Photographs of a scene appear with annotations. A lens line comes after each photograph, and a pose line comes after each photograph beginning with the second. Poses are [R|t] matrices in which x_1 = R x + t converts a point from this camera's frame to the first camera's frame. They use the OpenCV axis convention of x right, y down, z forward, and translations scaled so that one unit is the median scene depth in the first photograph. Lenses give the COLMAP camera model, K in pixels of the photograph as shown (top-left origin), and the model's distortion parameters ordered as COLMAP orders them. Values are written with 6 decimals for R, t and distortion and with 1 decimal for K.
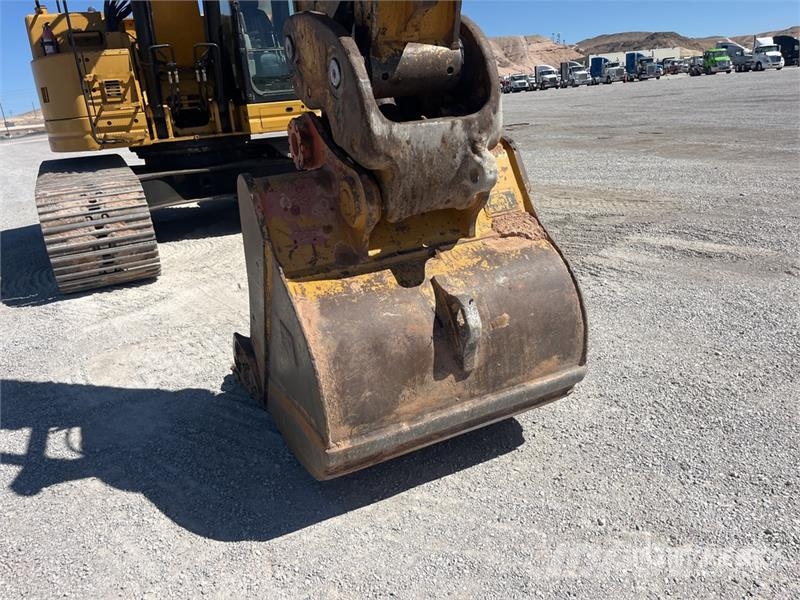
lens RADIAL K [[603.6, 0, 394.2], [0, 603.6, 295.5], [0, 0, 1]] dist [0.079443, -0.108786]
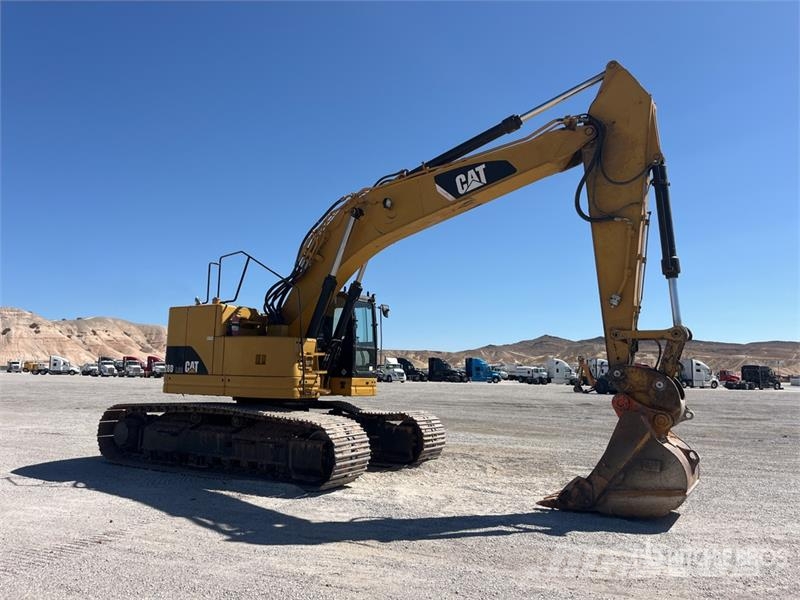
lens RADIAL K [[603.6, 0, 394.2], [0, 603.6, 295.5], [0, 0, 1]] dist [0.079443, -0.108786]
pose [[0.836688, 0.175490, 0.518803, -1.022688], [0.075939, 0.900951, -0.427224, 0.177462], [-0.542389, 0.396851, 0.740488, -0.315605]]
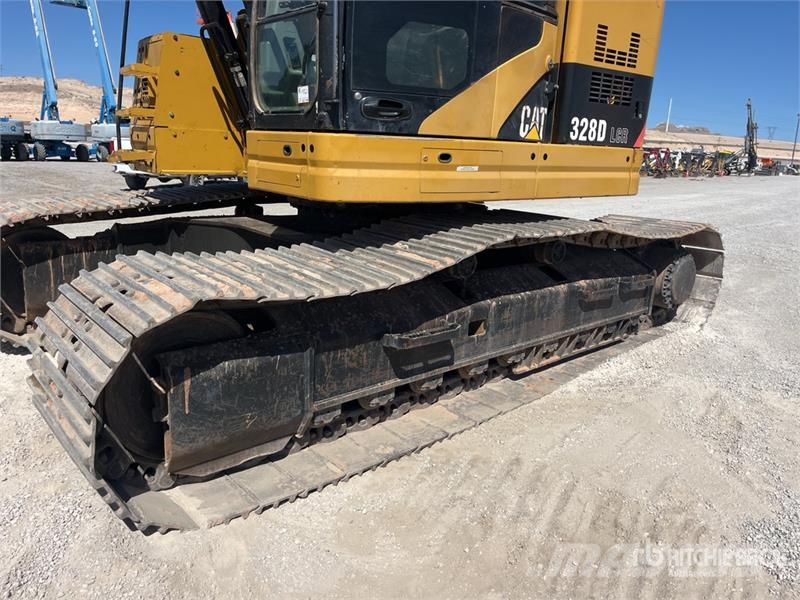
lens RADIAL K [[603.5, 0, 402.9], [0, 603.5, 298.8], [0, 0, 1]] dist [0.060647, -0.086039]
pose [[0.234136, 0.331436, -0.913964, 0.306083], [-0.361340, 0.902418, 0.234682, -0.359361], [0.902560, 0.275304, 0.331049, 1.007544]]
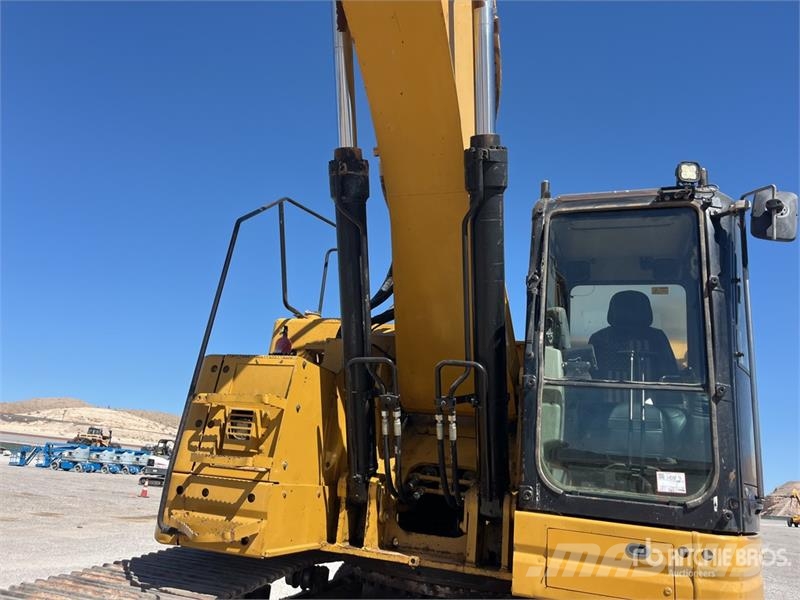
lens RADIAL K [[603.6, 0, 394.2], [0, 603.6, 295.5], [0, 0, 1]] dist [0.079443, -0.108786]
pose [[0.694393, -0.050995, -0.717787, -0.015217], [-0.367007, 0.832903, -0.414220, -0.244905], [0.618970, 0.551064, 0.559646, 0.681269]]
